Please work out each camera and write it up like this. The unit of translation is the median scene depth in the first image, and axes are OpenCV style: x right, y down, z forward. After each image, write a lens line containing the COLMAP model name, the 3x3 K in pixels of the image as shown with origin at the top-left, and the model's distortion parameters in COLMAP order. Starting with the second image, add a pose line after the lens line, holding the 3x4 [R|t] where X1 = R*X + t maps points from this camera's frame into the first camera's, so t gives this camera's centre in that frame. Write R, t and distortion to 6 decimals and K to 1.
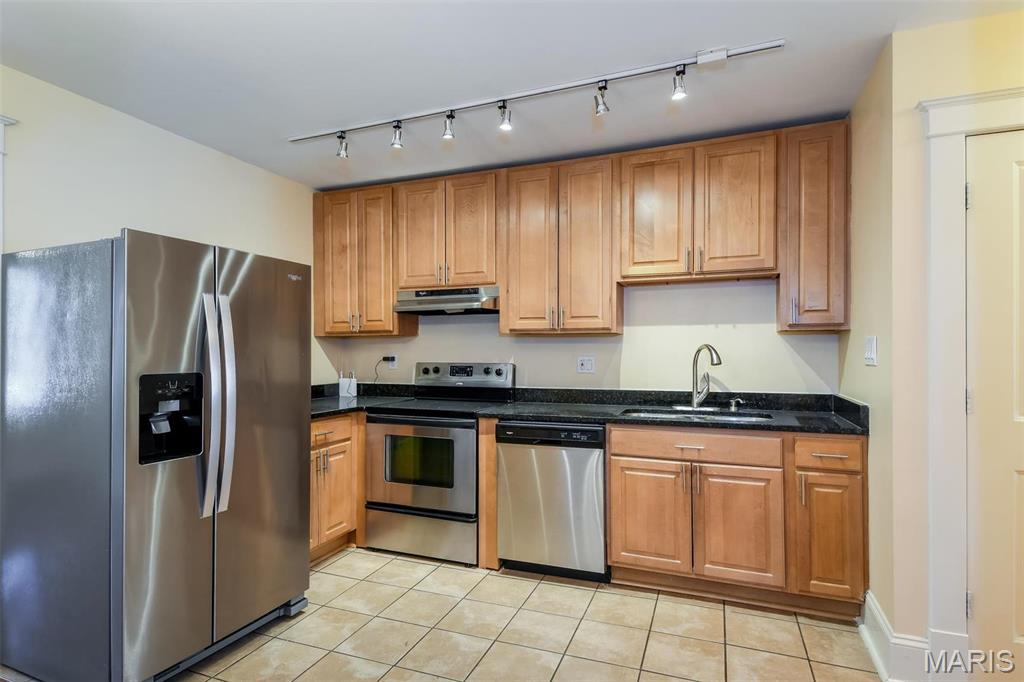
lens RADIAL K [[528.6, 0, 511.1], [0, 528.6, 343.9], [0, 0, 1]] dist [0.037218, -0.028028]
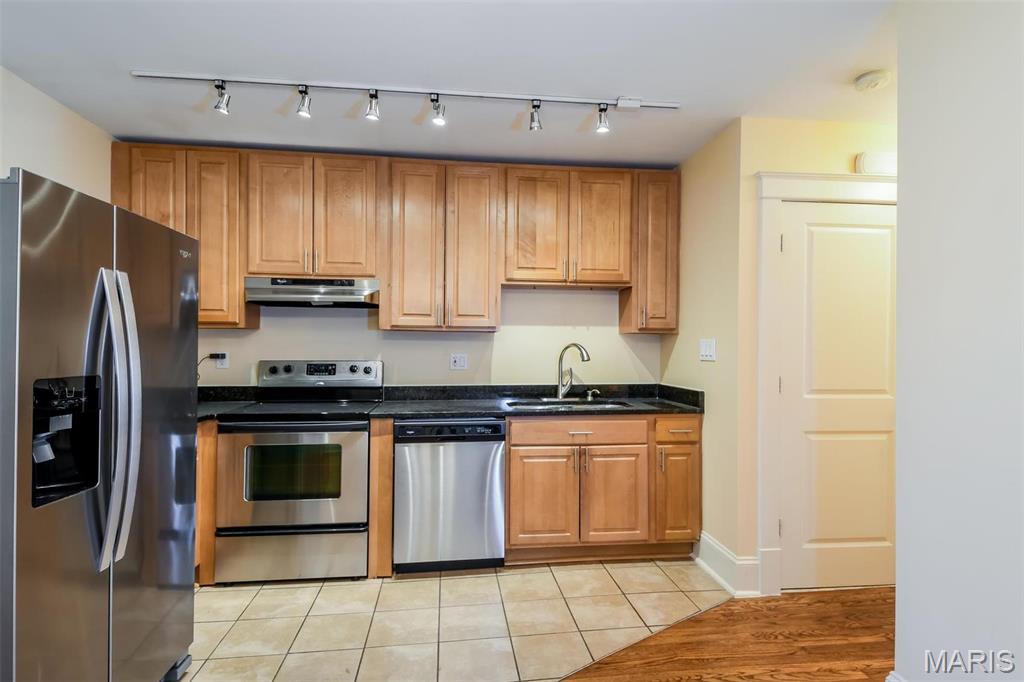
lens RADIAL K [[527.7, 0, 512.0], [0, 527.7, 341.0], [0, 0, 1]] dist [0.032093, -0.026550]
pose [[0.878269, 0.012722, 0.477997, -0.312370], [-0.013001, 0.999912, -0.002724, 0.000564], [-0.477989, -0.003822, 0.878357, 0.060138]]
